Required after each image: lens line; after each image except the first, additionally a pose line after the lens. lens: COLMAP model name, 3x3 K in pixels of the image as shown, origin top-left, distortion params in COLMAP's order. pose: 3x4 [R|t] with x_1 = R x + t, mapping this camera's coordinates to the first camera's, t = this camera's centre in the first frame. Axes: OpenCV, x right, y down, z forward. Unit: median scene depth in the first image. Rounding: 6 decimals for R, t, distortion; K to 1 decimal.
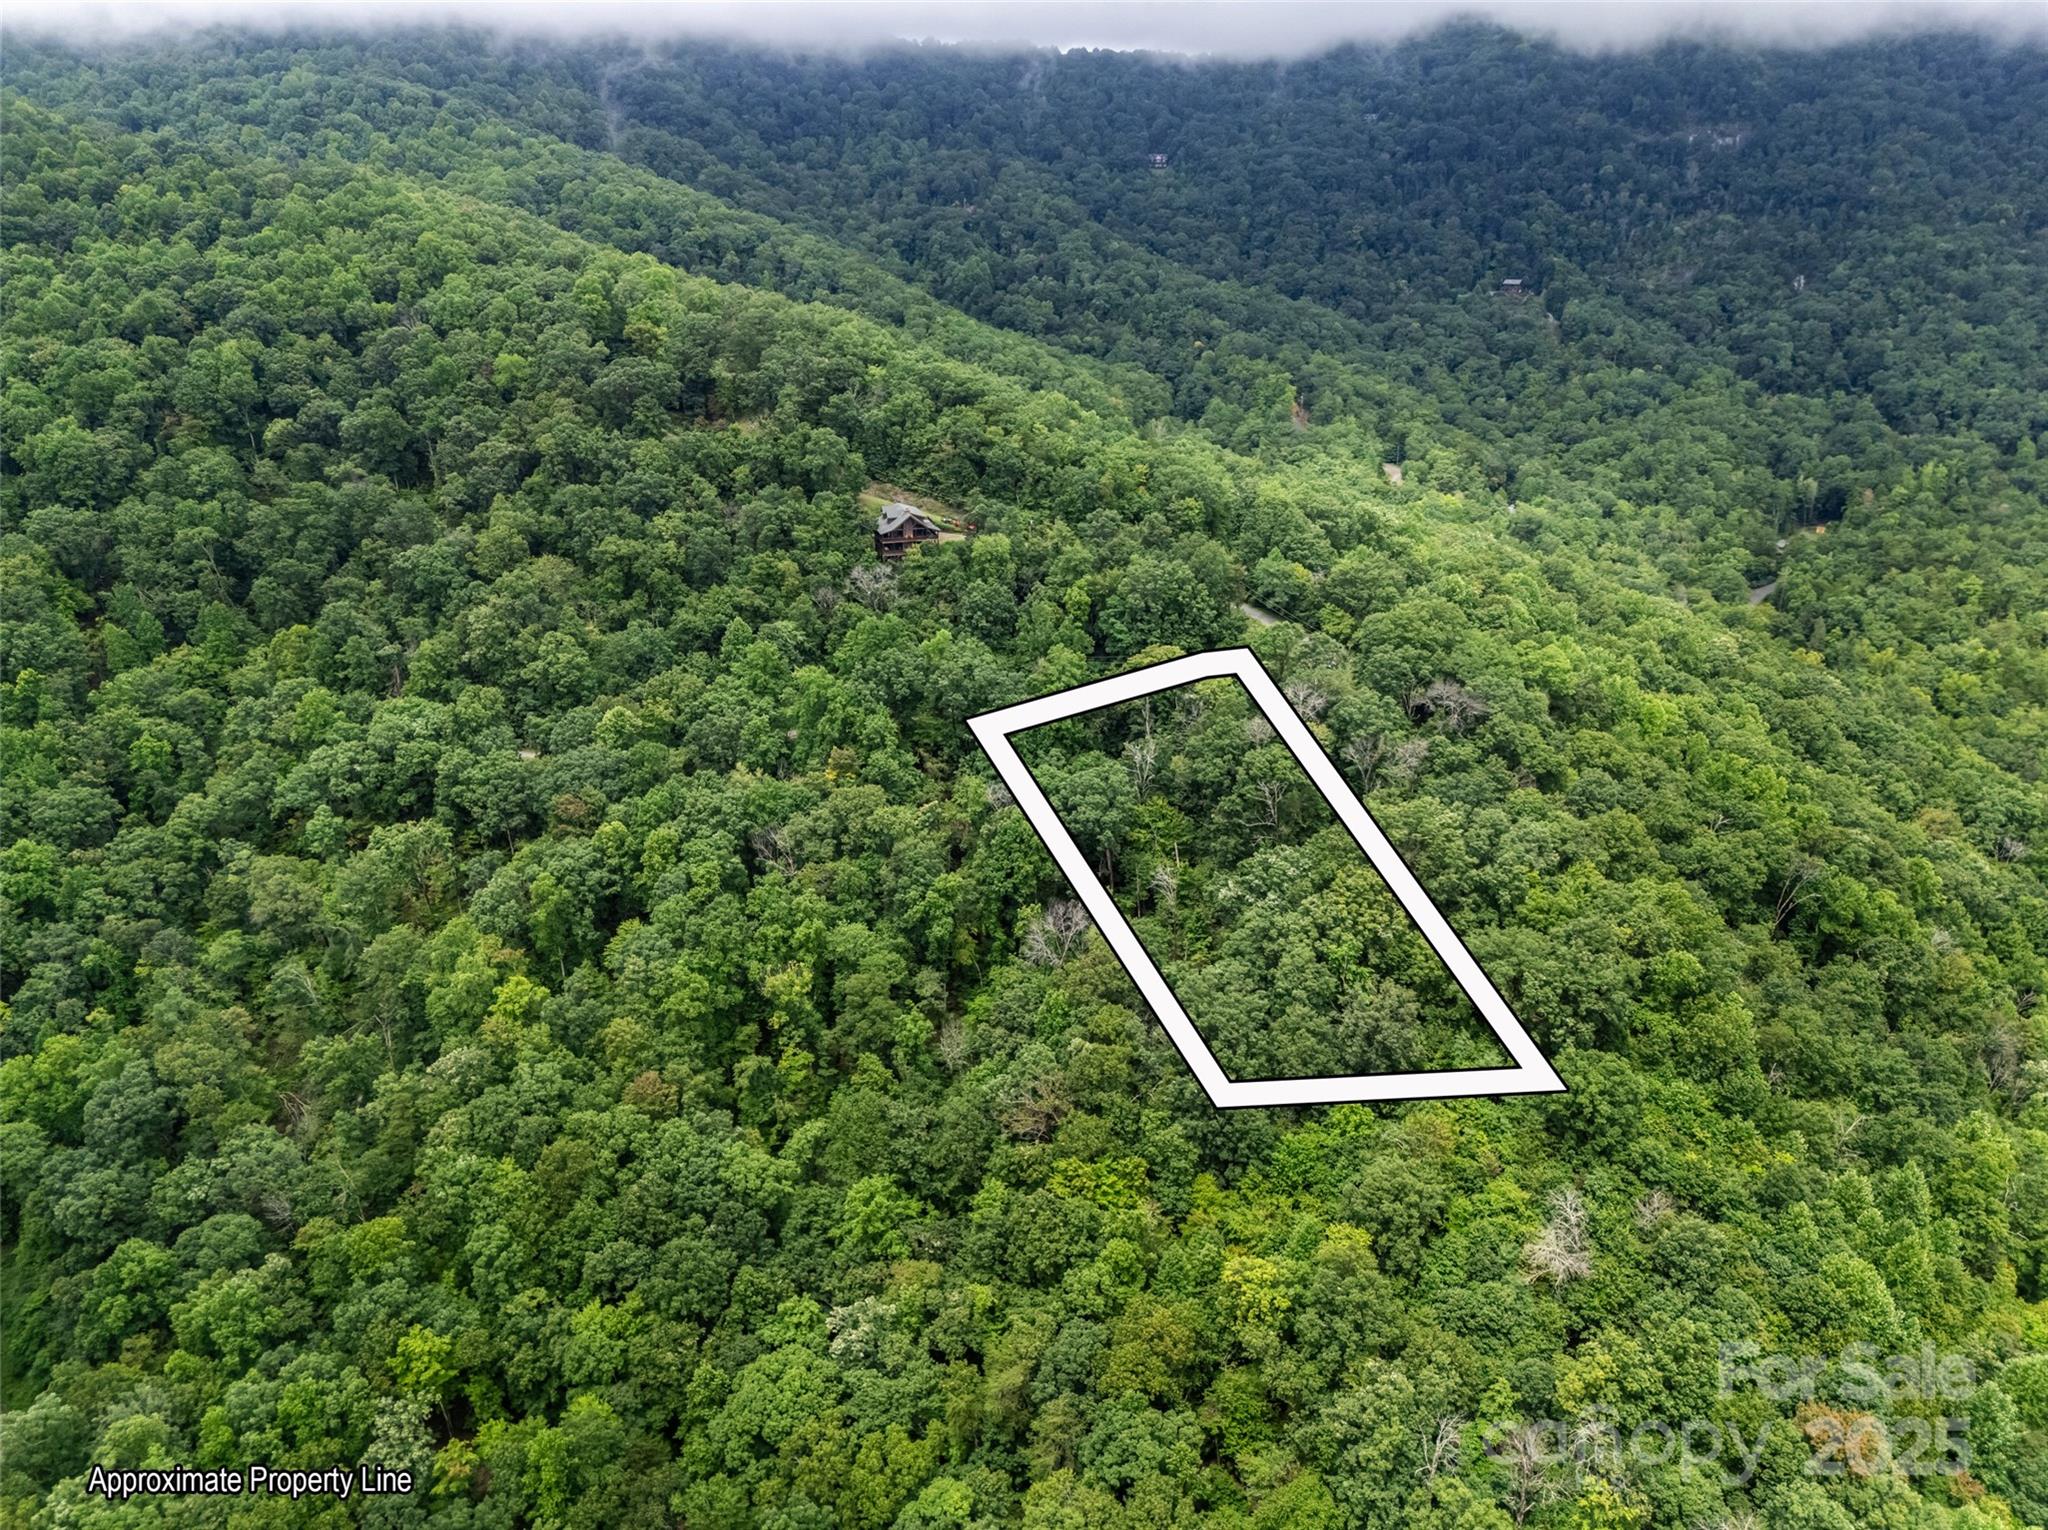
lens RADIAL K [[1516.7, 0, 1024.0], [0, 1516.7, 765.0], [0, 0, 1]] dist [0.076650, -0.071967]
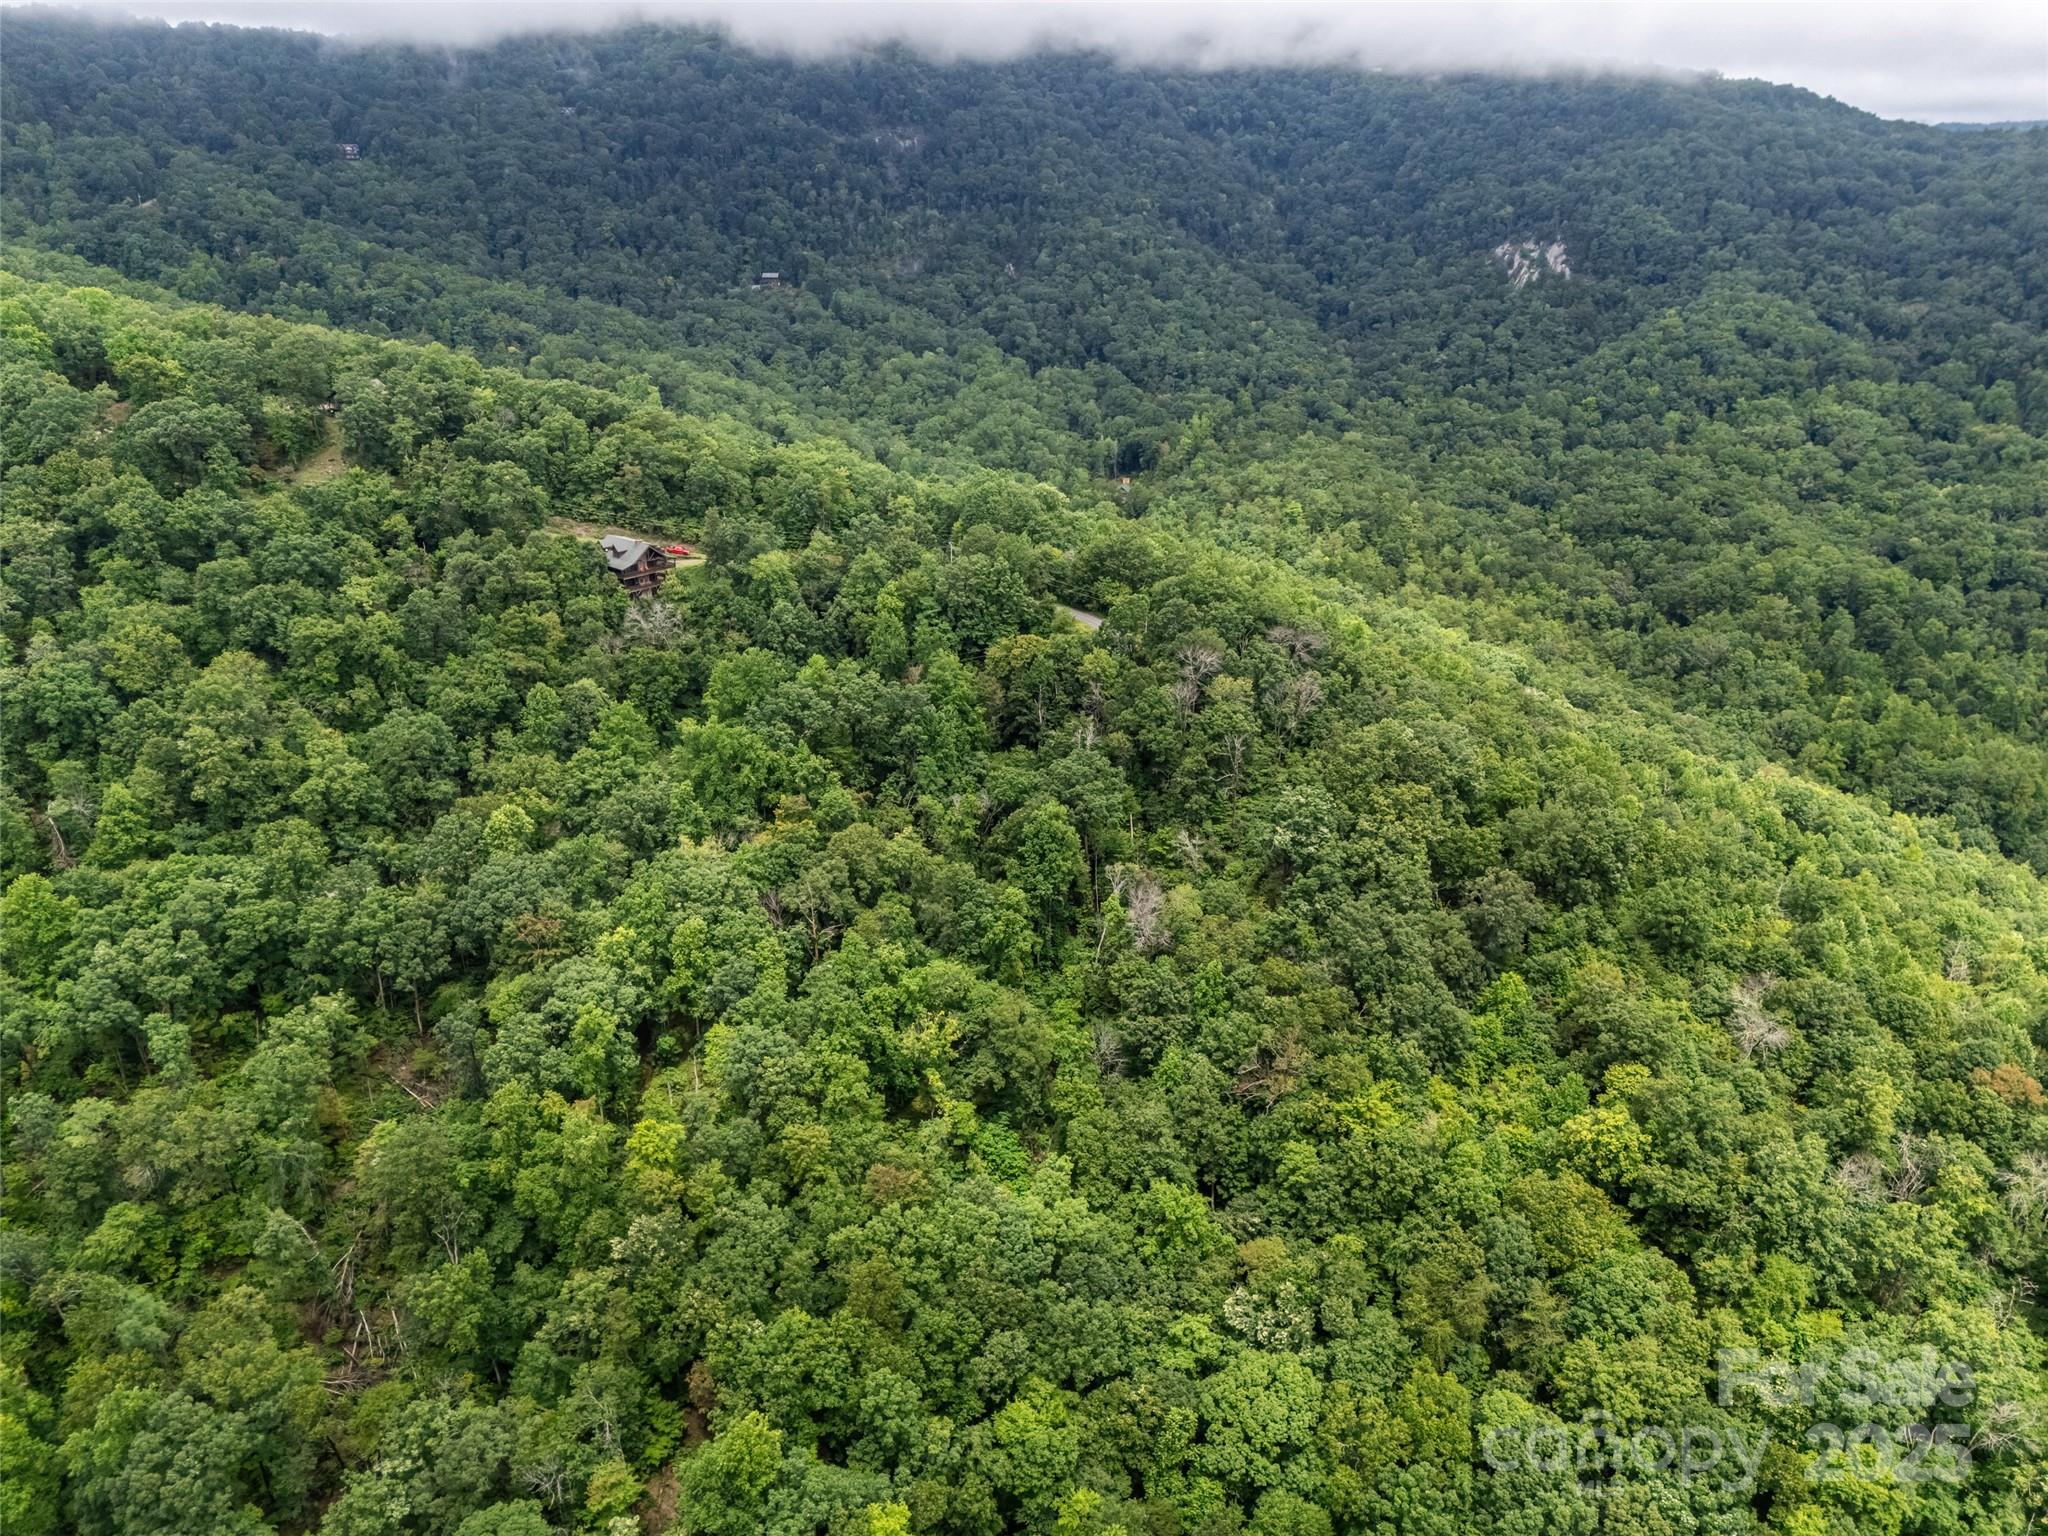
lens RADIAL K [[1537.1, 0, 1024.0], [0, 1537.1, 768.0], [0, 0, 1]] dist [0.035216, 0.000608]
pose [[0.839822, -0.198139, 0.505411, -0.356135], [0.197198, 0.978761, 0.056032, -0.039079], [-0.505779, 0.052610, 0.861058, 0.095176]]
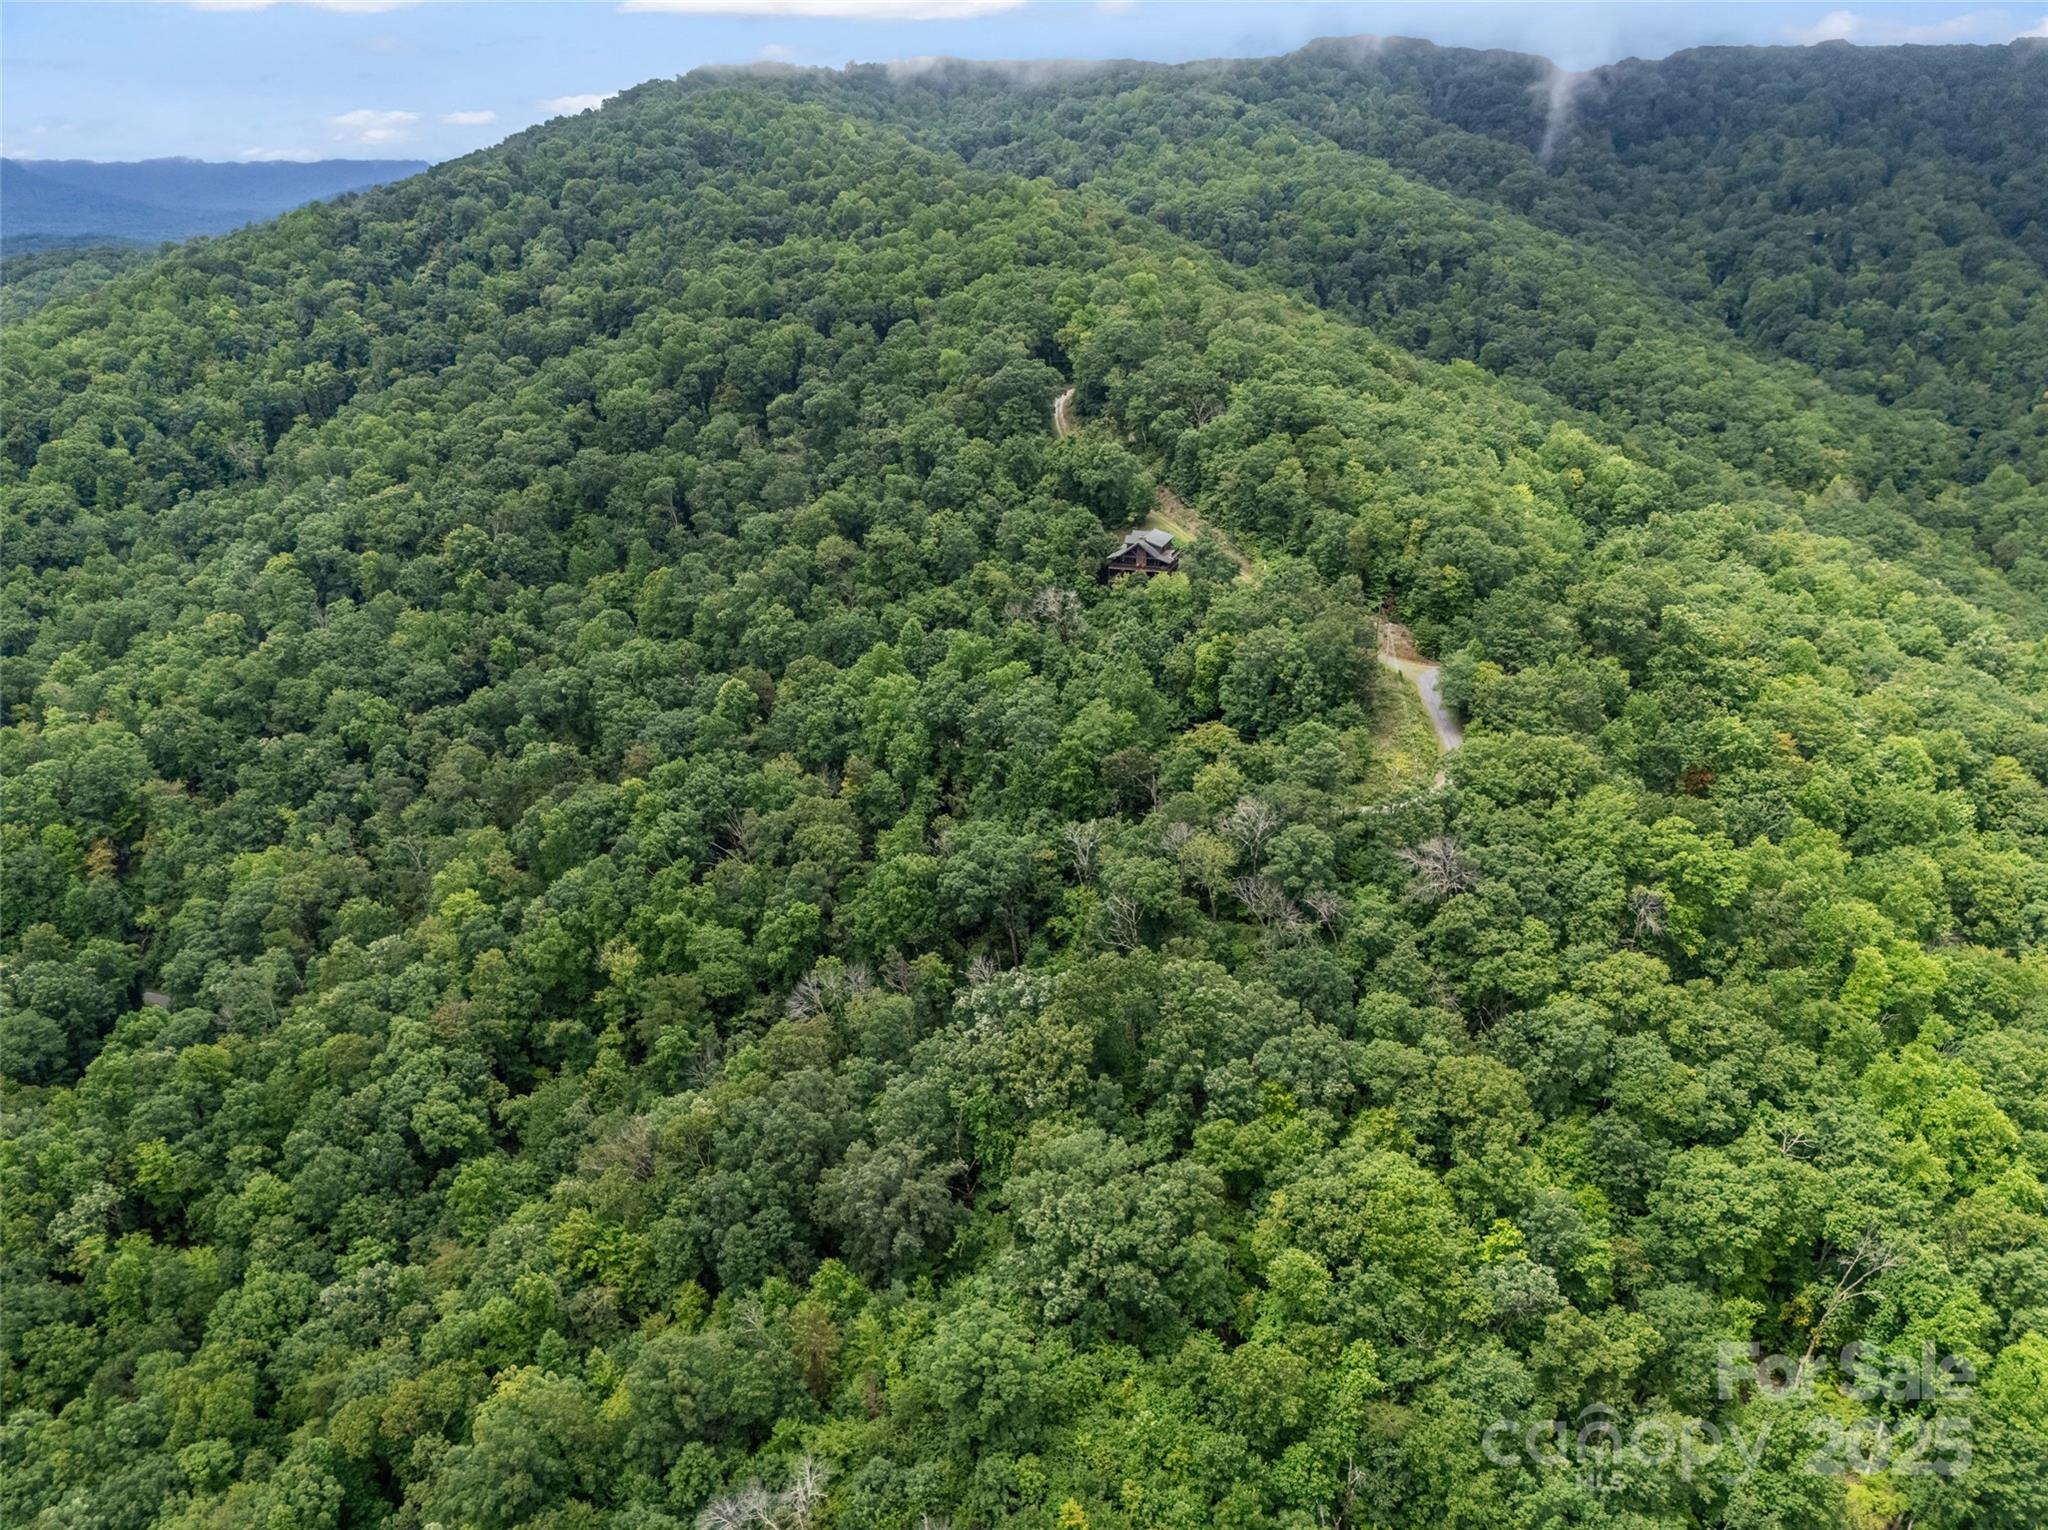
lens RADIAL K [[1529.3, 0, 1024.0], [0, 1529.3, 765.0], [0, 0, 1]] dist [0.077284, -0.069609]
pose [[0.810748, 0.211147, -0.545989, 0.384045], [-0.215439, 0.974847, 0.057088, -0.065656], [0.544310, 0.071343, 0.835845, 0.177741]]
